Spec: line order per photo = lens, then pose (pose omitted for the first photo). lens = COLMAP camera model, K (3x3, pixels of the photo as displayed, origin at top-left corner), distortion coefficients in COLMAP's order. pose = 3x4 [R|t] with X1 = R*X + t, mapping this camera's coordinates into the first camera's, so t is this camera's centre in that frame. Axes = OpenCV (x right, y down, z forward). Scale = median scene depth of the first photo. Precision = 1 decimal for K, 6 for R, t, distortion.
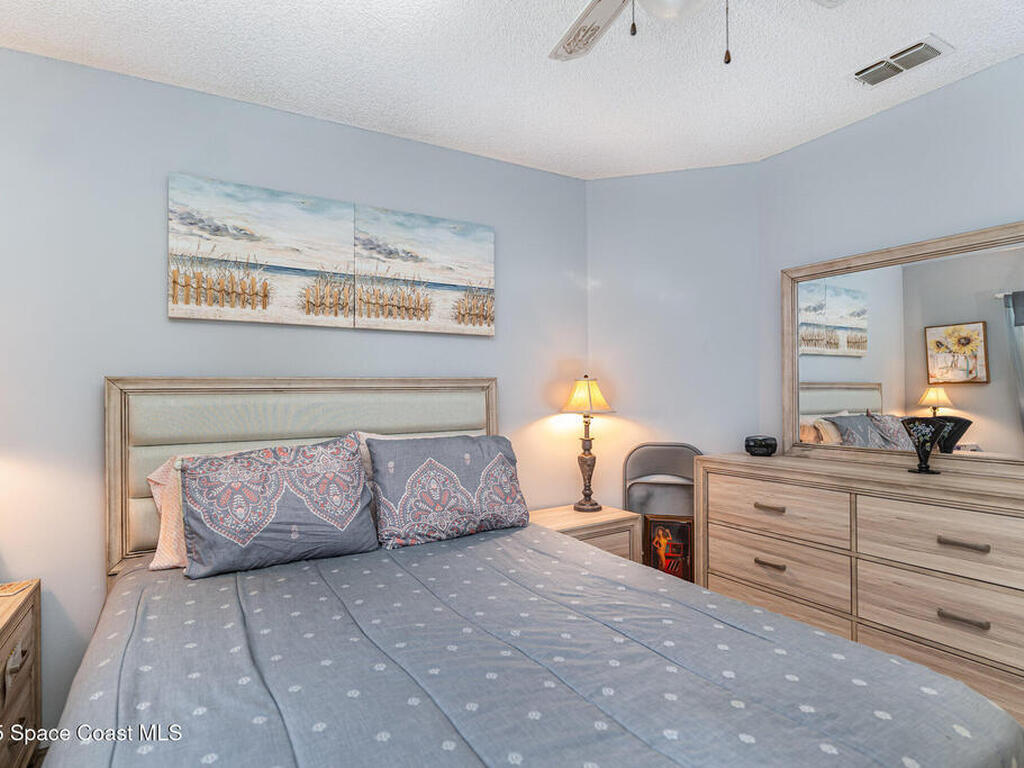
lens RADIAL K [[578.9, 0, 514.3], [0, 578.9, 385.4], [0, 0, 1]] dist [0.007723, 0.000327]
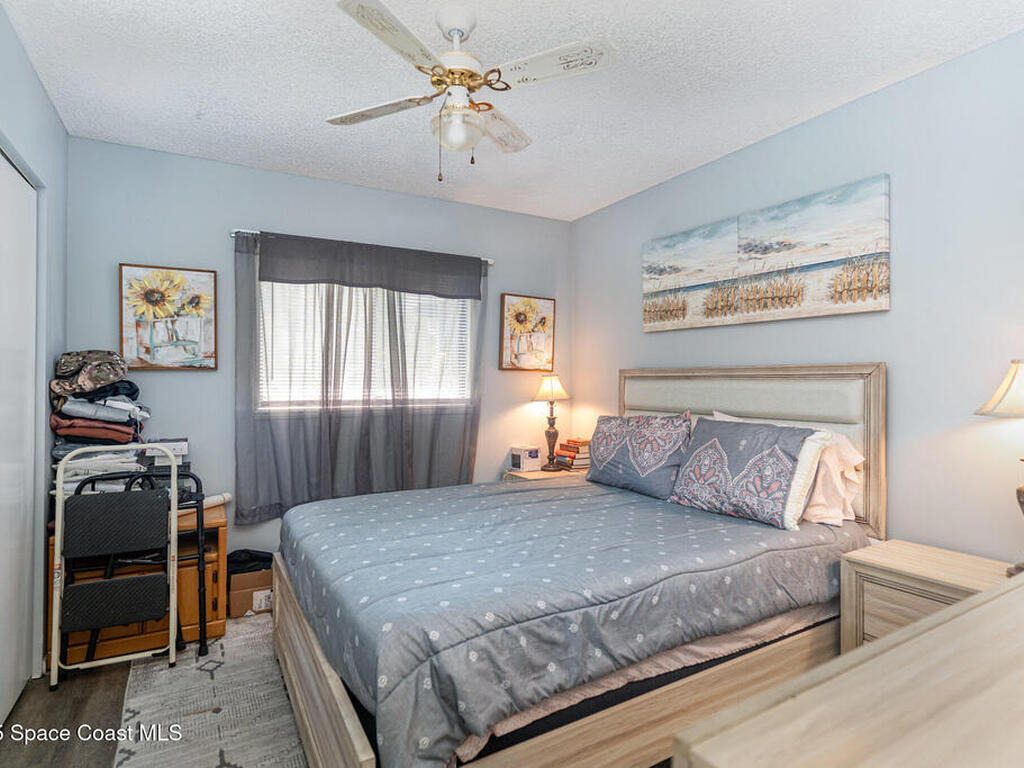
lens RADIAL K [[528.2, 0, 512.1], [0, 528.2, 381.7], [0, 0, 1]] dist [-0.000699, 0.000159]
pose [[0.002163, 0.014597, -0.999891, 0.811067], [0.013064, 0.999808, 0.014624, -0.004495], [0.999912, -0.013094, 0.001972, 0.559334]]
